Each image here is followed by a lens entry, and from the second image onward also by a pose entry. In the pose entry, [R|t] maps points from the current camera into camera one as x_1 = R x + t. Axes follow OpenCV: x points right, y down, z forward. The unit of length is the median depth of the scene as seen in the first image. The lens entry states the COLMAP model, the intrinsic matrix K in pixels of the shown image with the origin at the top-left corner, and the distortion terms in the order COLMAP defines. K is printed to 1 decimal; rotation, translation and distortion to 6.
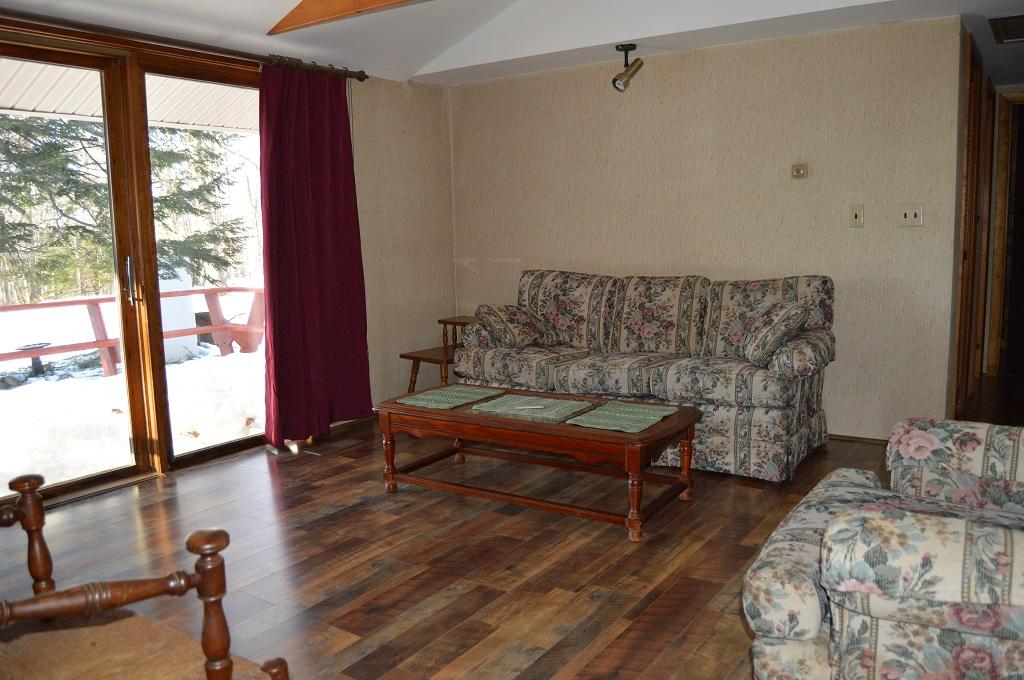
lens RADIAL K [[815.9, 0, 512.0], [0, 815.9, 339.7], [0, 0, 1]] dist [-0.076521, 0.012937]
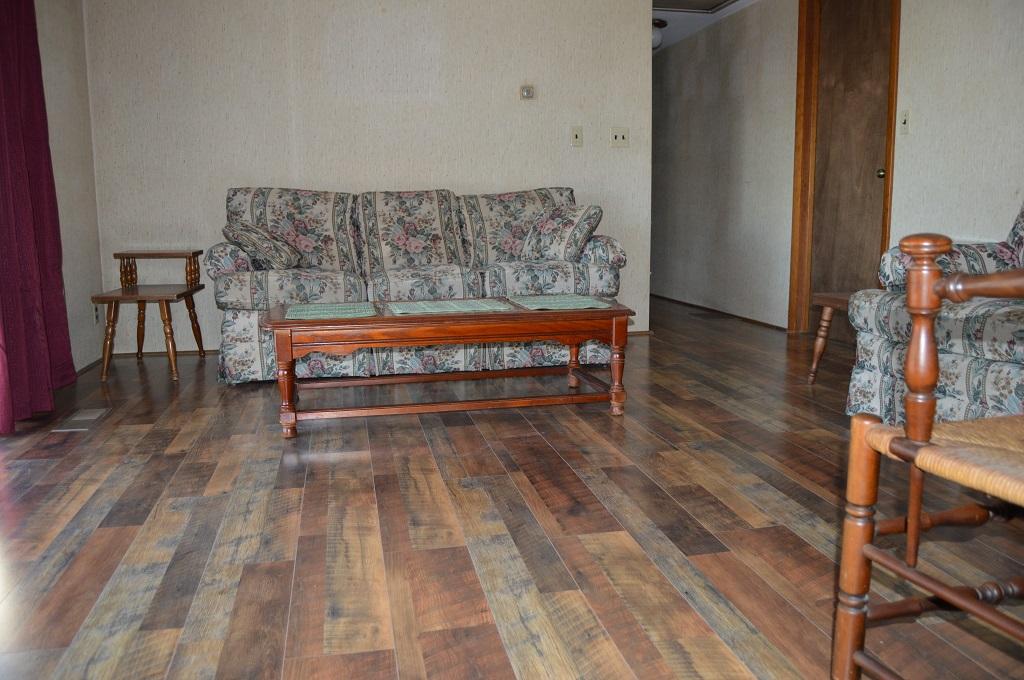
lens RADIAL K [[815.9, 0, 514.3], [0, 815.9, 341.0], [0, 0, 1]] dist [-0.076521, 0.012937]
pose [[0.691235, -0.096881, 0.716107, -0.461567], [0.089791, 0.994807, 0.047913, 0.067525], [-0.717030, 0.031180, 0.696345, 0.267476]]
